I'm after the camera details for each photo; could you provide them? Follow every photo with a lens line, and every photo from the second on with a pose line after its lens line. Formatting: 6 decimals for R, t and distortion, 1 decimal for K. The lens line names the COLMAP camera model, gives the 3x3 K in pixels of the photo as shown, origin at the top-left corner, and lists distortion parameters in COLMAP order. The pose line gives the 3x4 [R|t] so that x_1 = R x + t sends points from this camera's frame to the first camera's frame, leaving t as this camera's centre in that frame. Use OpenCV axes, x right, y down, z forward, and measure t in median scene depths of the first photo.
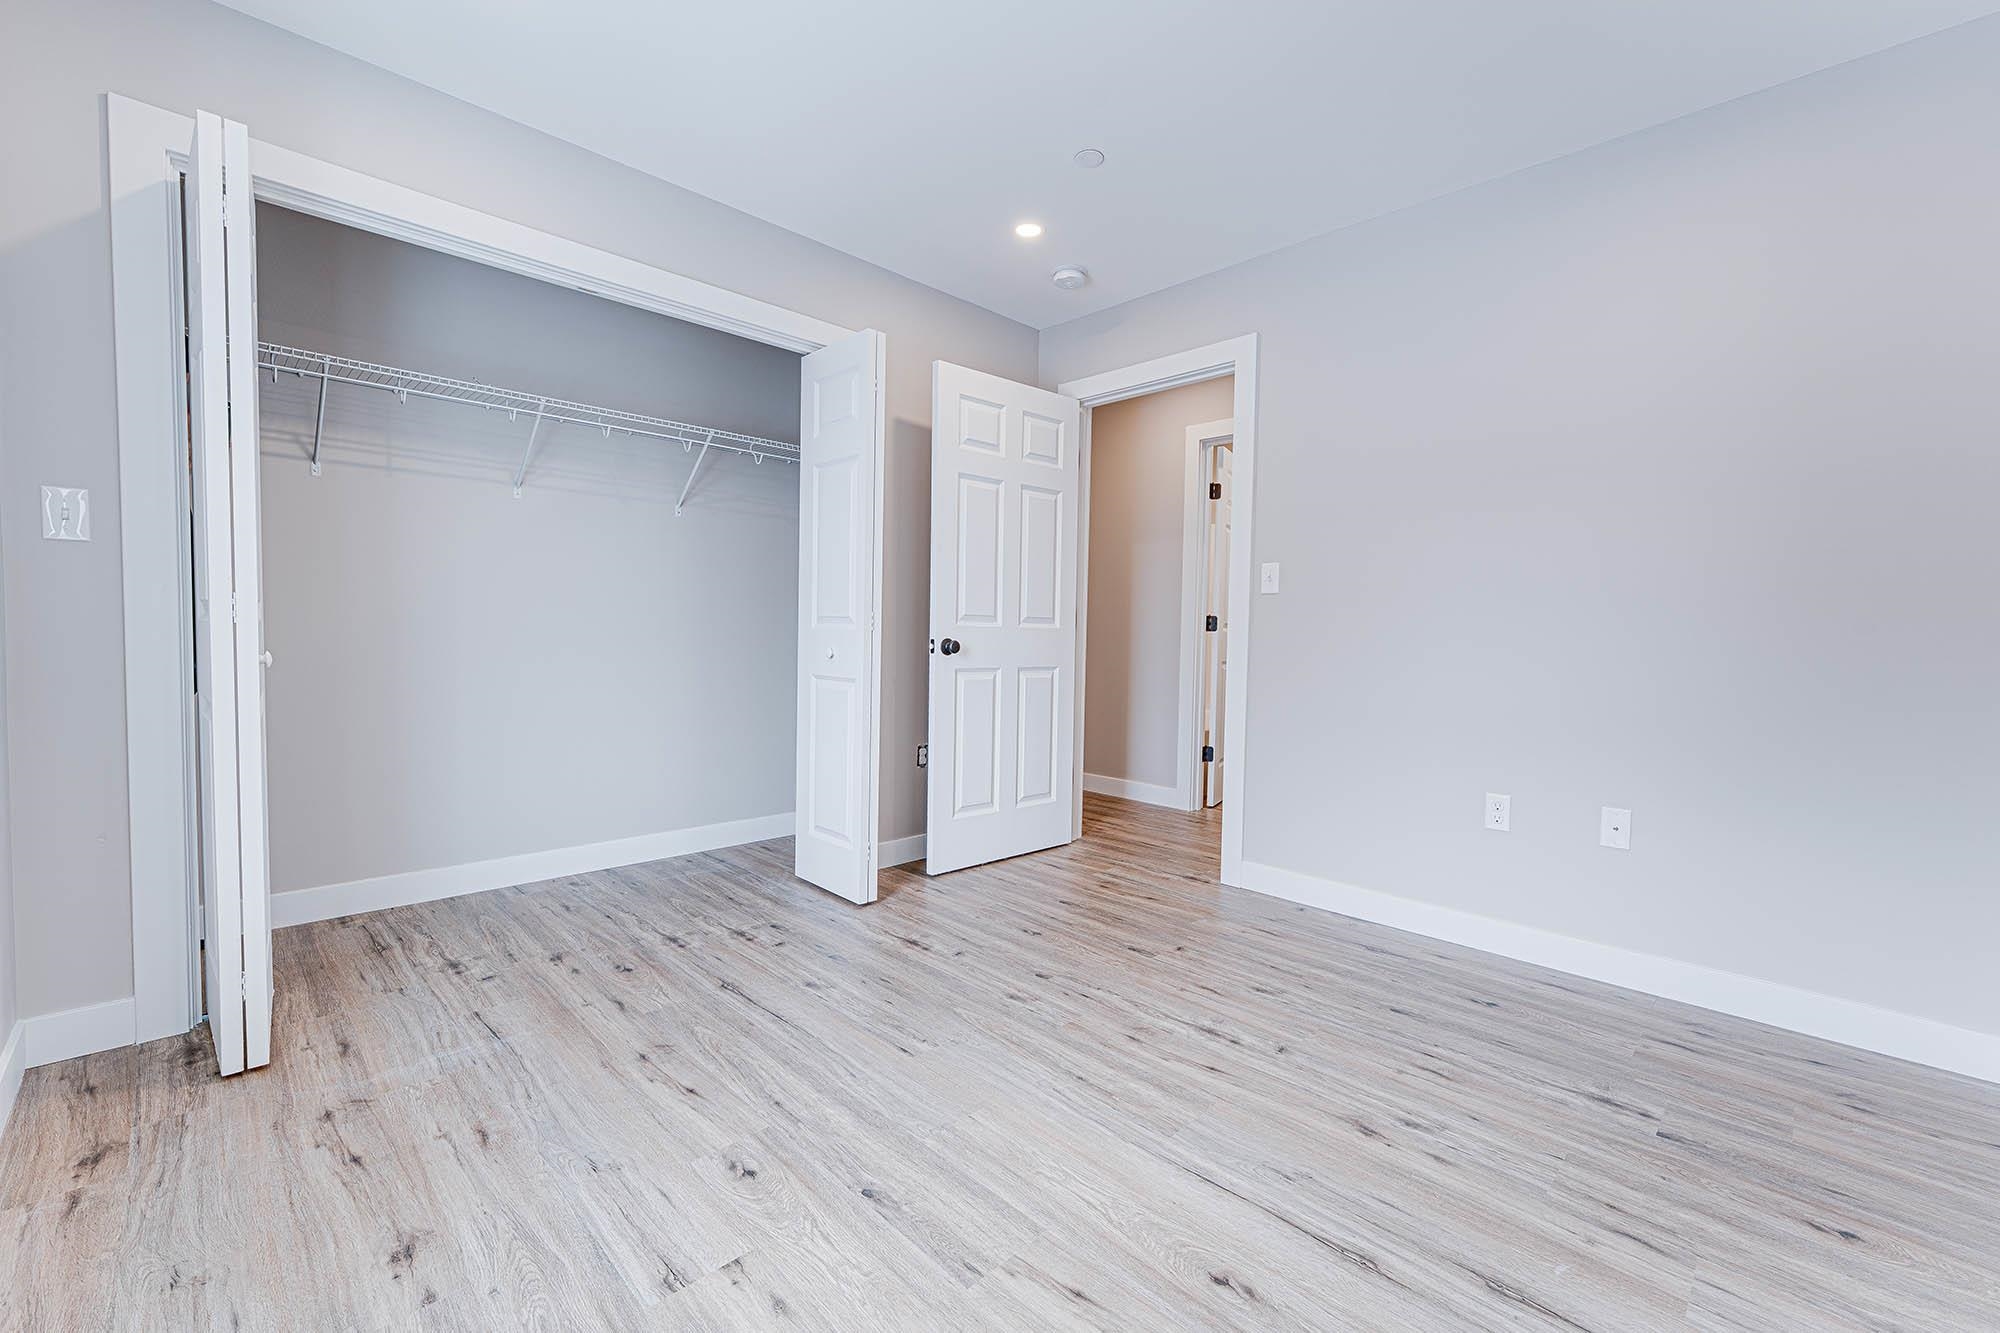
lens RADIAL K [[806.4, 0, 1000.0], [0, 806.4, 666.5], [0, 0, 1]] dist [-0.000511, -0.000024]
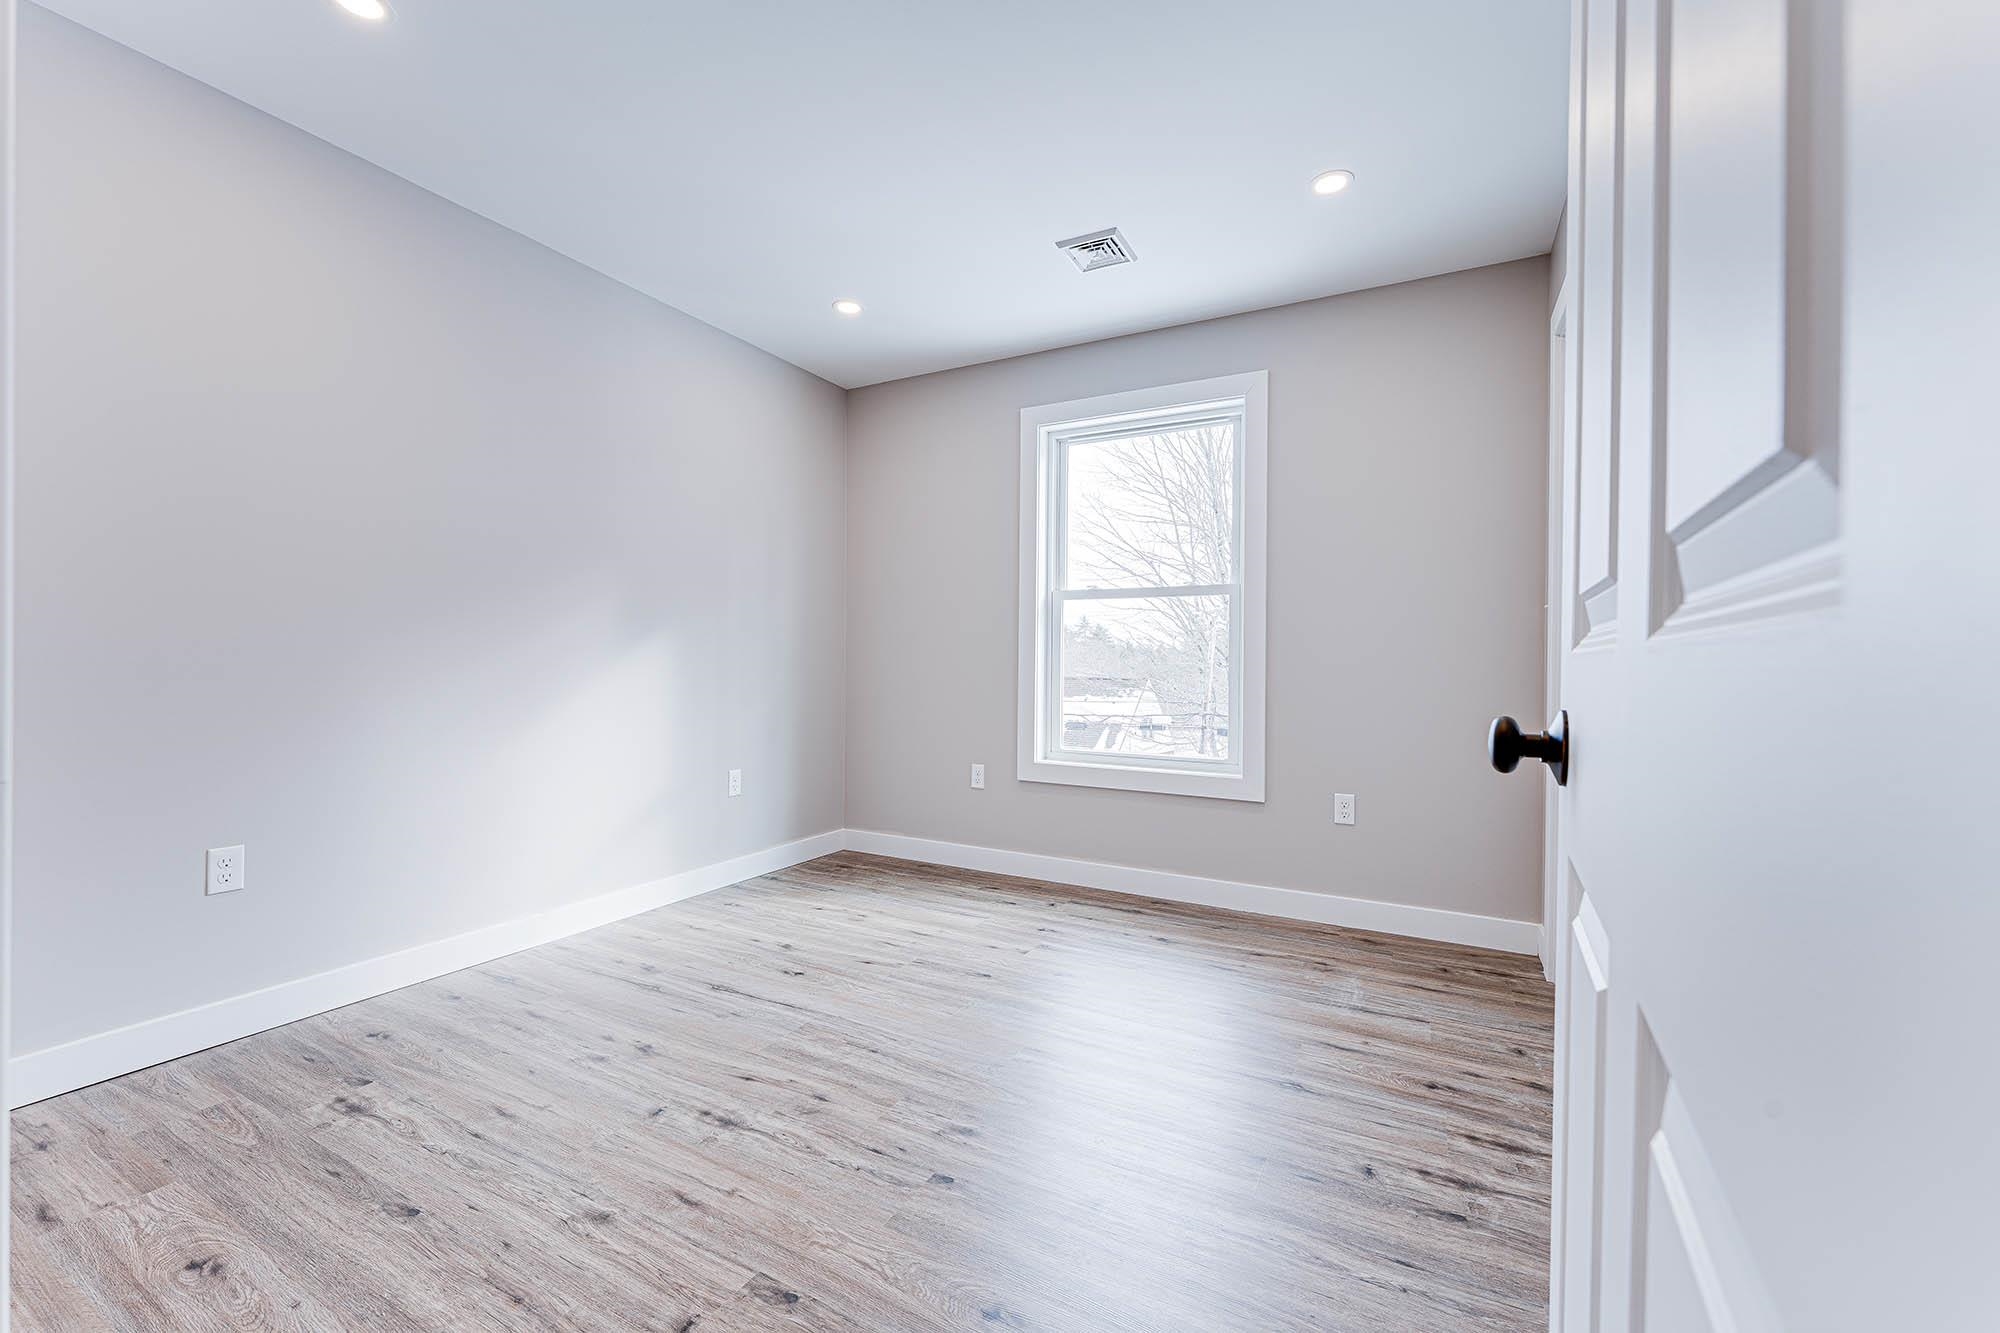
lens RADIAL K [[806.4, 0, 1000.0], [0, 806.4, 666.5], [0, 0, 1]] dist [-0.000511, -0.000024]
pose [[-0.956467, -0.026833, -0.290606, 0.261105], [-0.040502, 0.998333, 0.041125, -0.084866], [0.289018, 0.051105, -0.955959, 2.000075]]
